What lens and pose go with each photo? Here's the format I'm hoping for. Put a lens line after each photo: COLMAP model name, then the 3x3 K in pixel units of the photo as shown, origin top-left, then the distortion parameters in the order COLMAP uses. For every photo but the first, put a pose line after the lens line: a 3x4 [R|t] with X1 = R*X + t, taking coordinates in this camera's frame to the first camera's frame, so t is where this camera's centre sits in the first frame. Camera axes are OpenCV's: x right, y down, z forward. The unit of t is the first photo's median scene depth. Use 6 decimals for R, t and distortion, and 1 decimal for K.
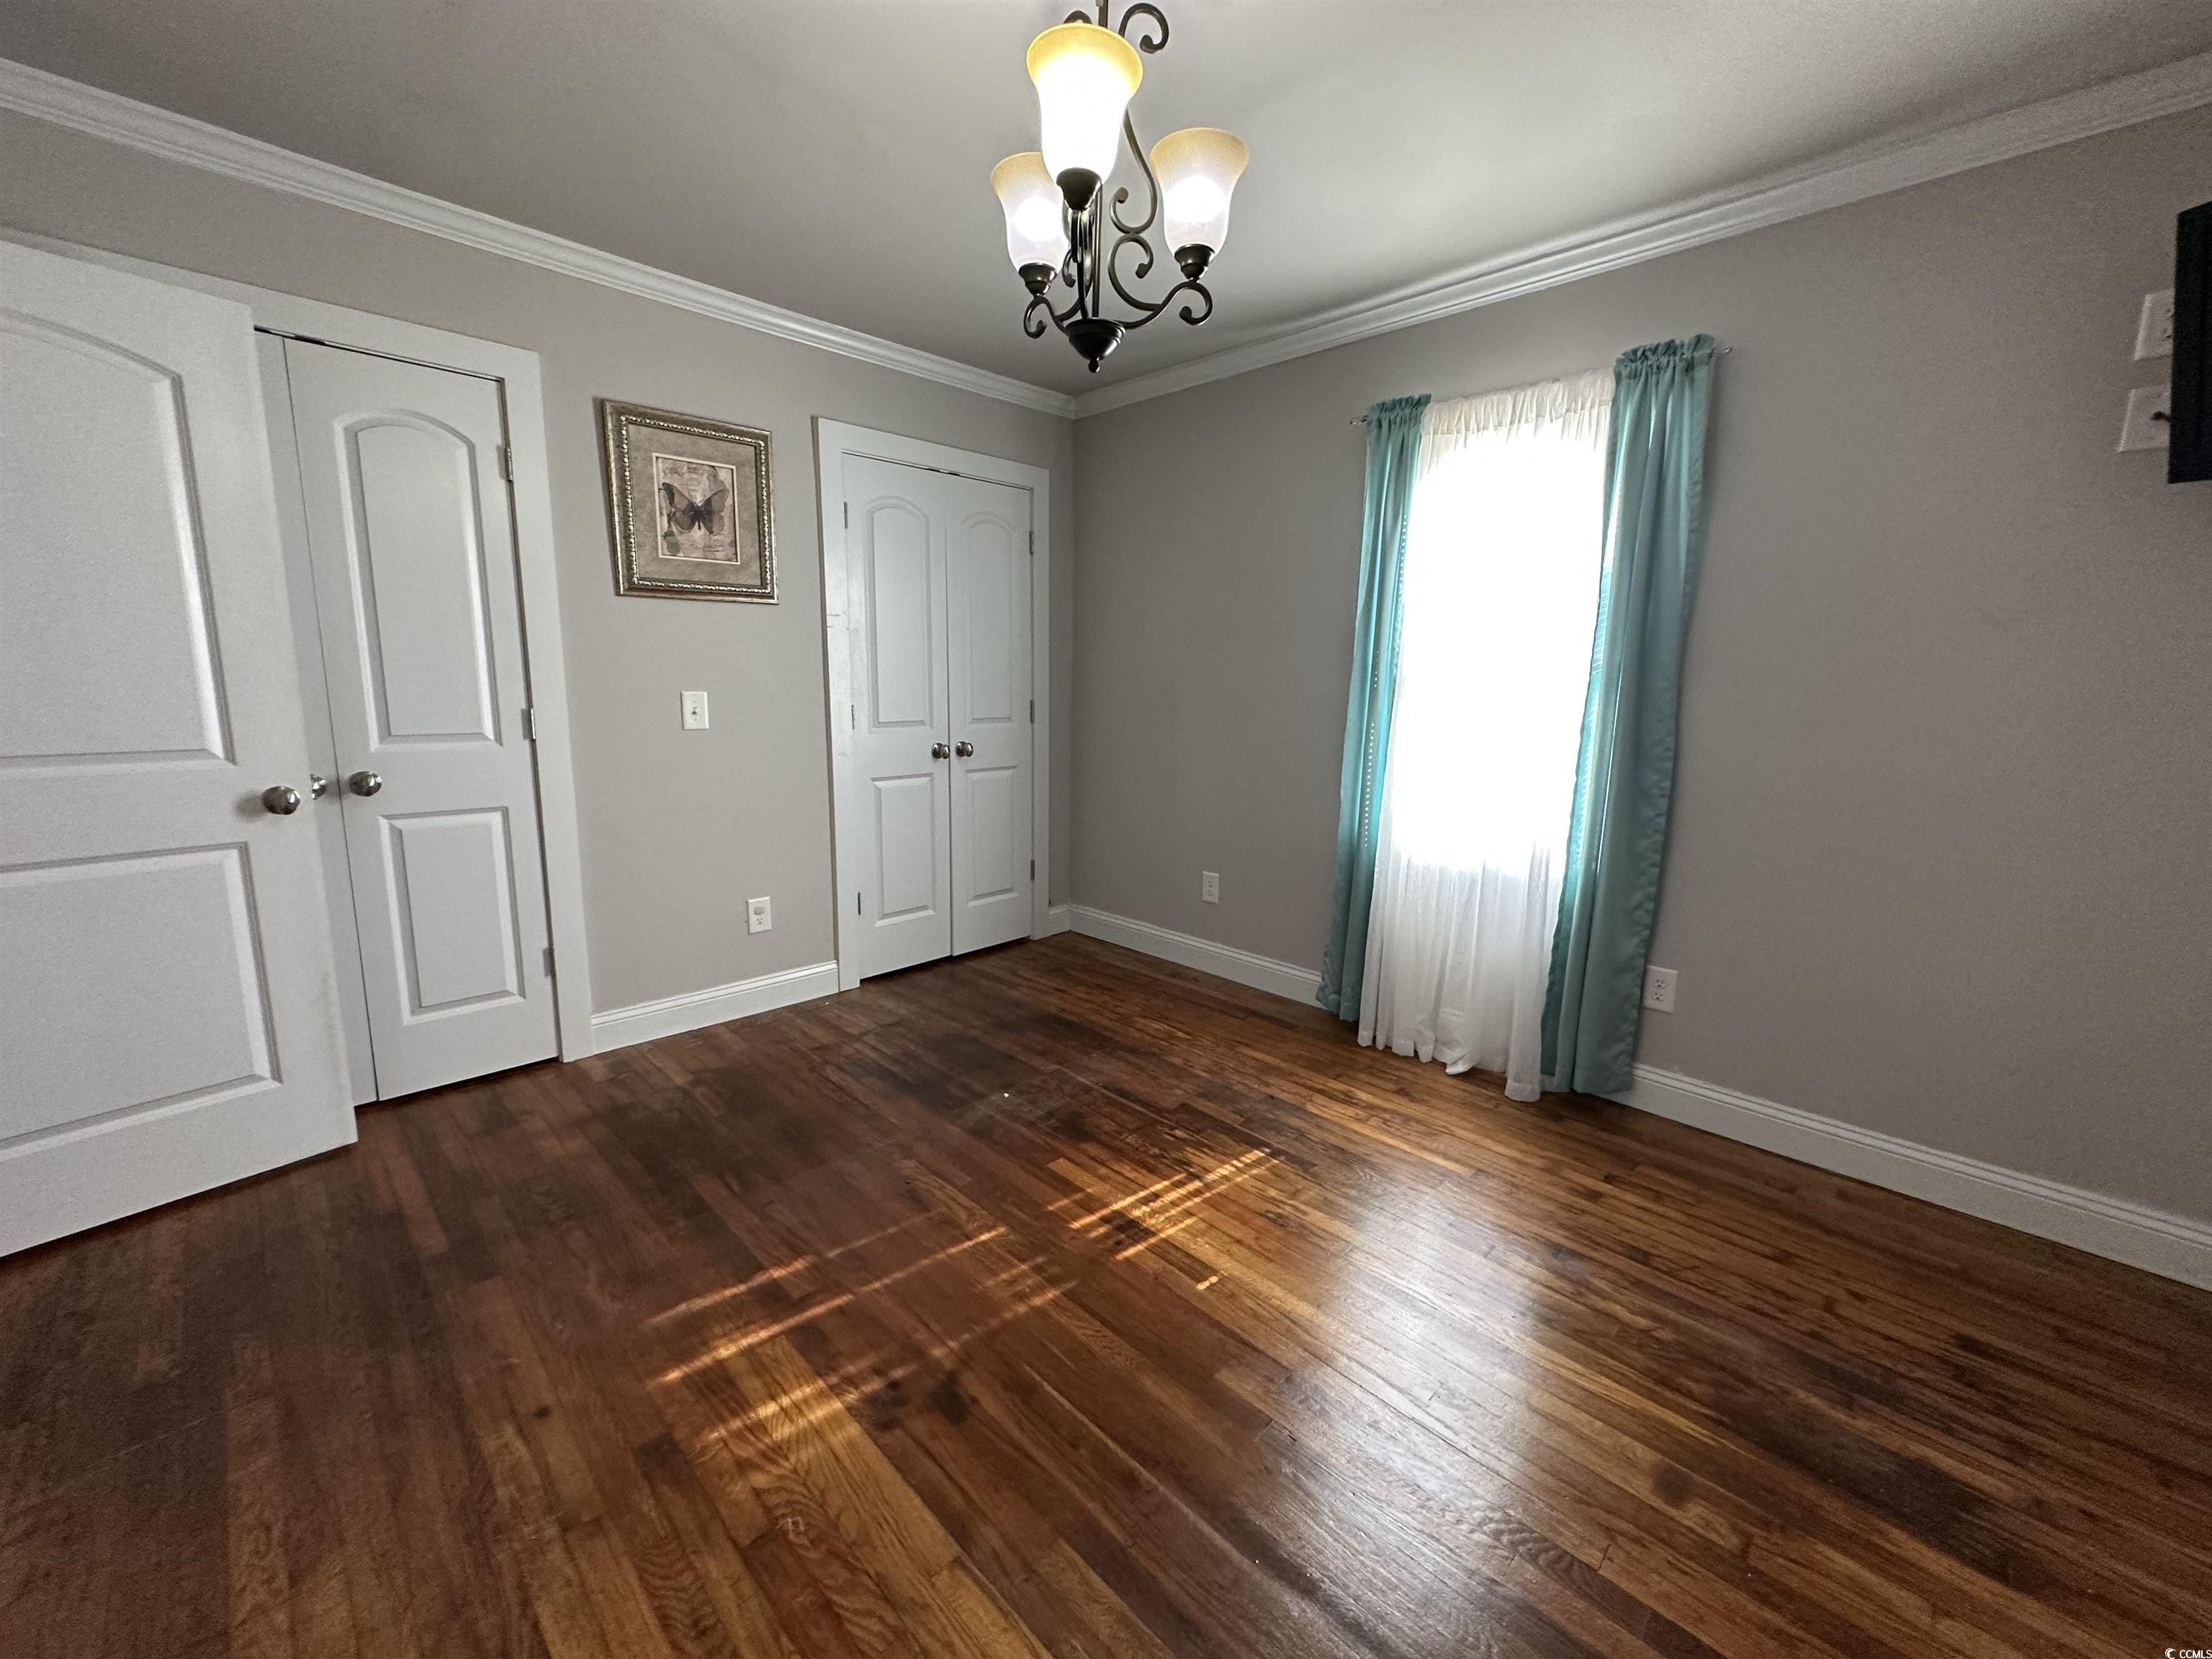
lens RADIAL K [[899.2, 0, 1119.0], [0, 899.2, 831.7], [0, 0, 1]] dist [0.000454, 0.000047]
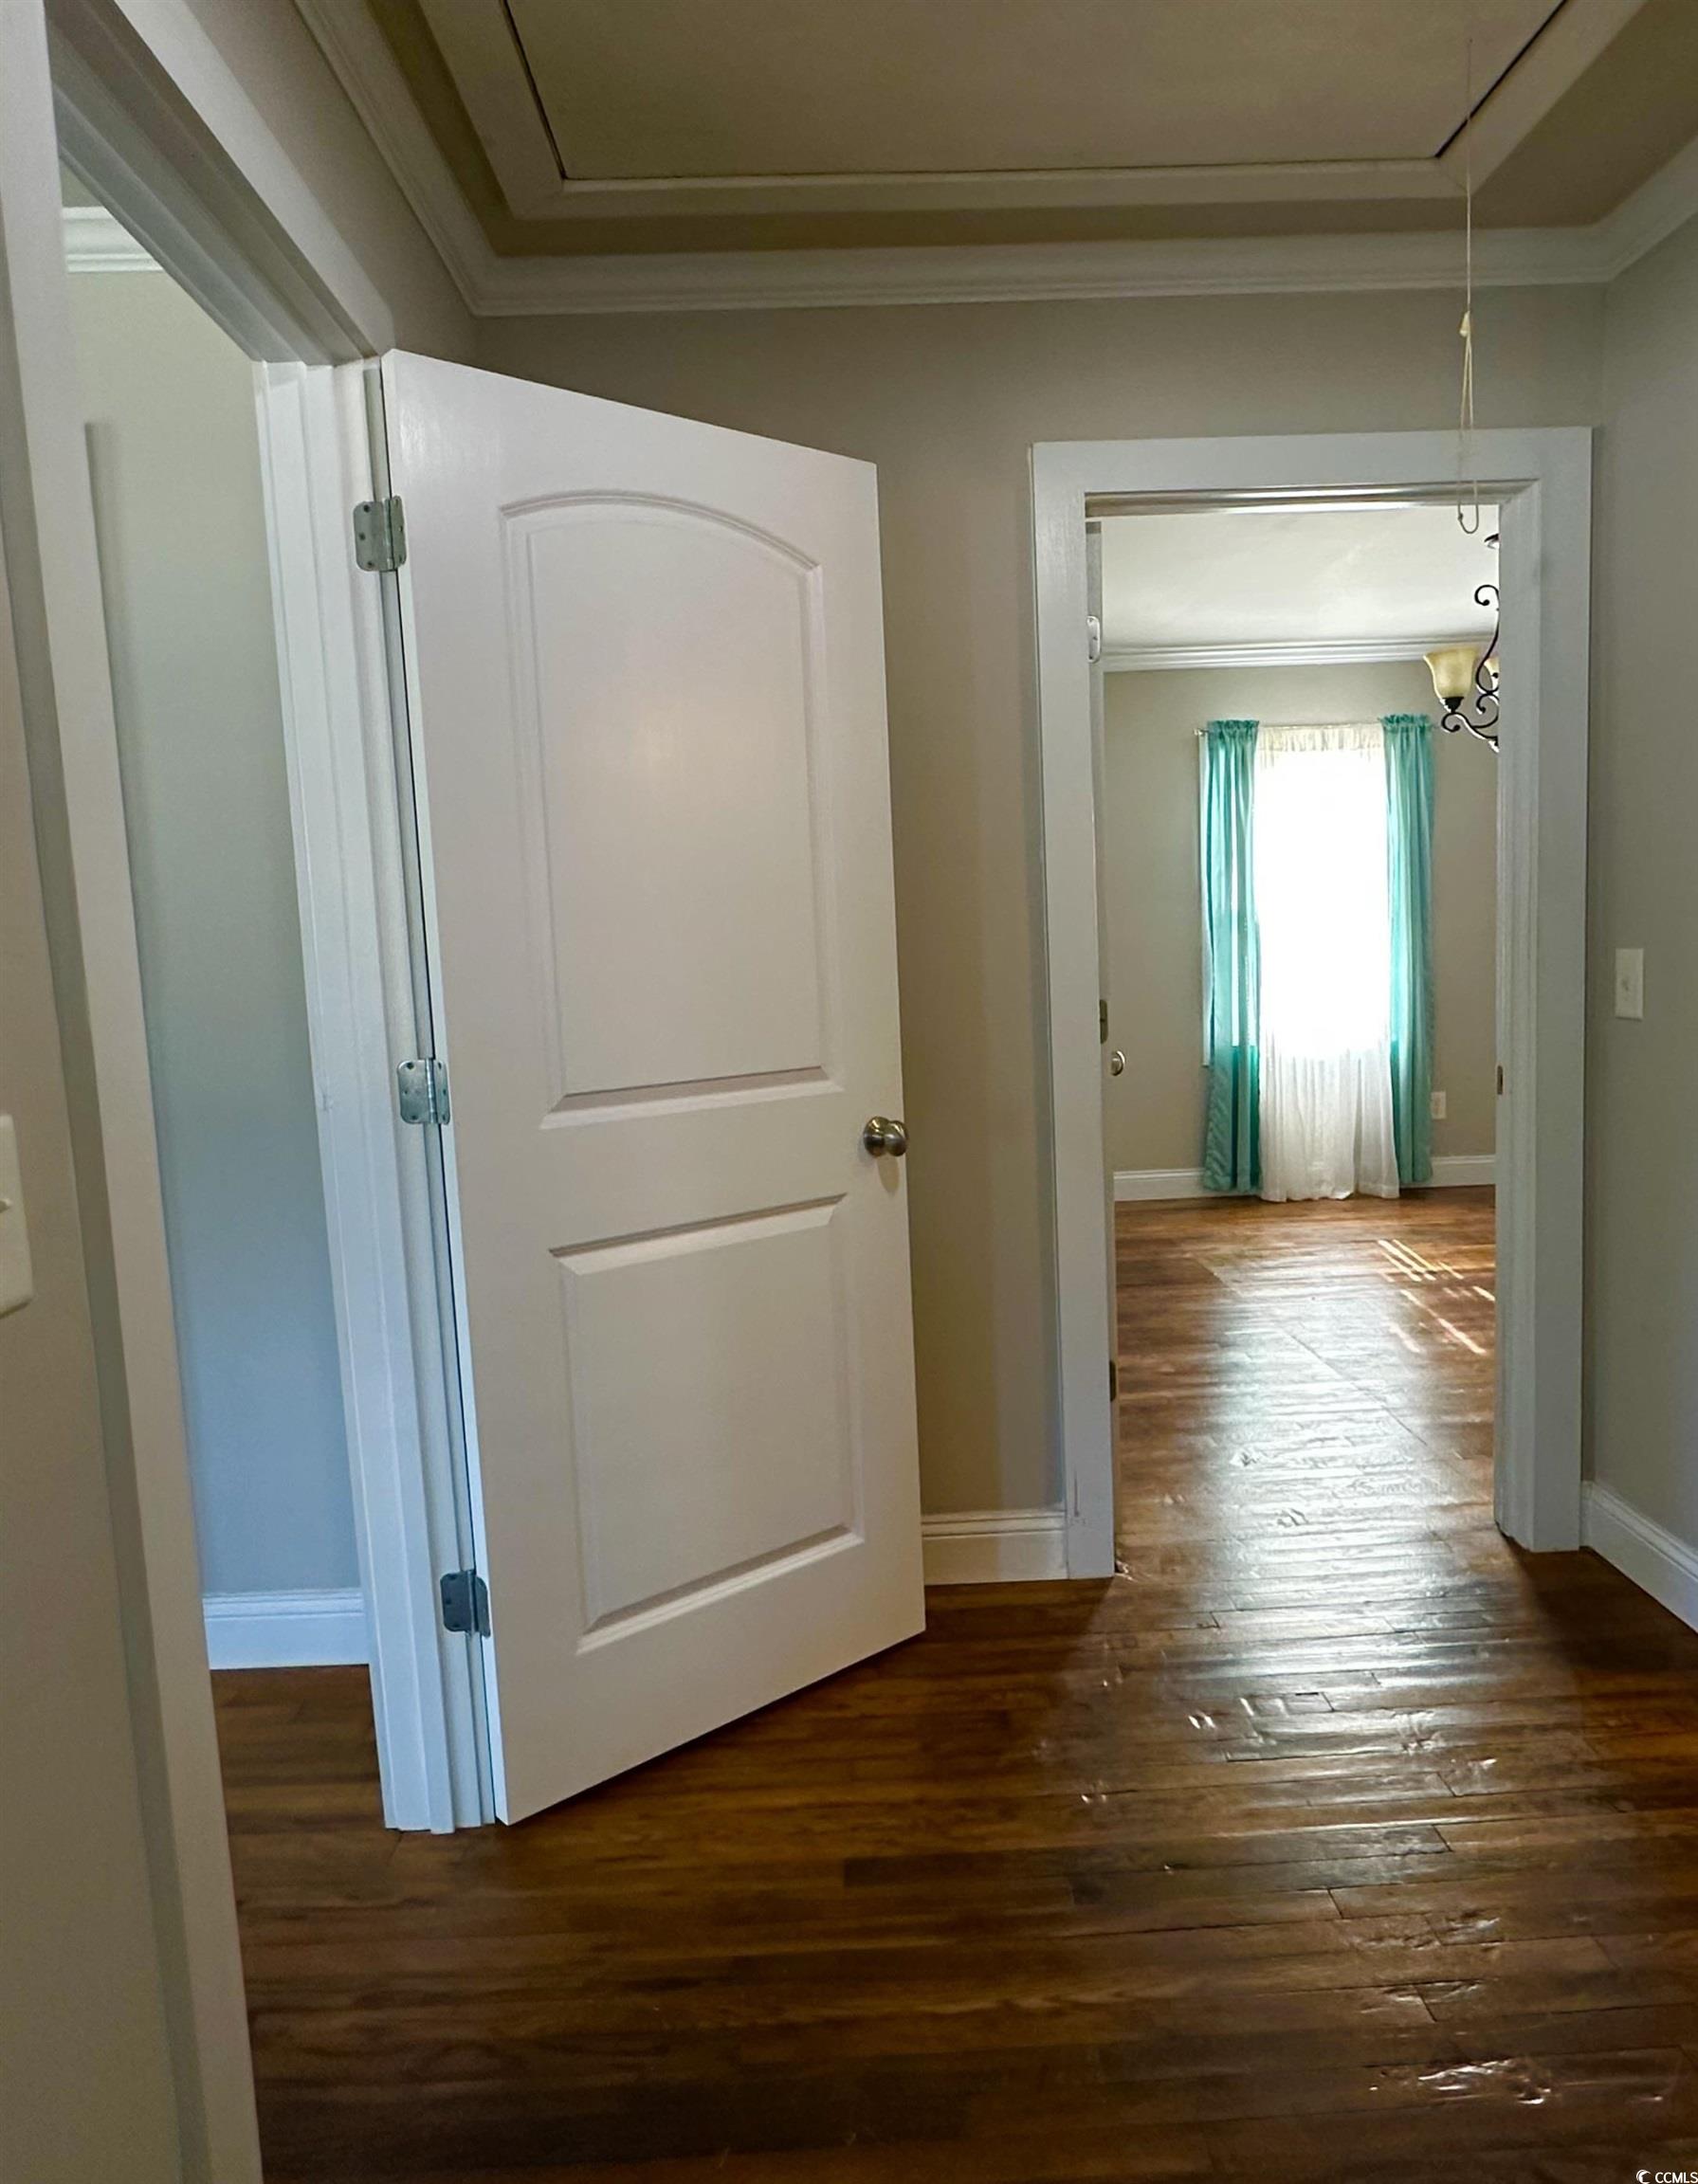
lens RADIAL K [[1405.2, 0, 848.7], [0, 1405.2, 1094.4], [0, 0, 1]] dist [0.003573, 0.000055]
pose [[0.693419, -0.126011, 0.709430, -1.830298], [0.175910, 0.984402, 0.002913, -0.035945], [-0.698732, 0.122777, 0.704769, -0.025000]]
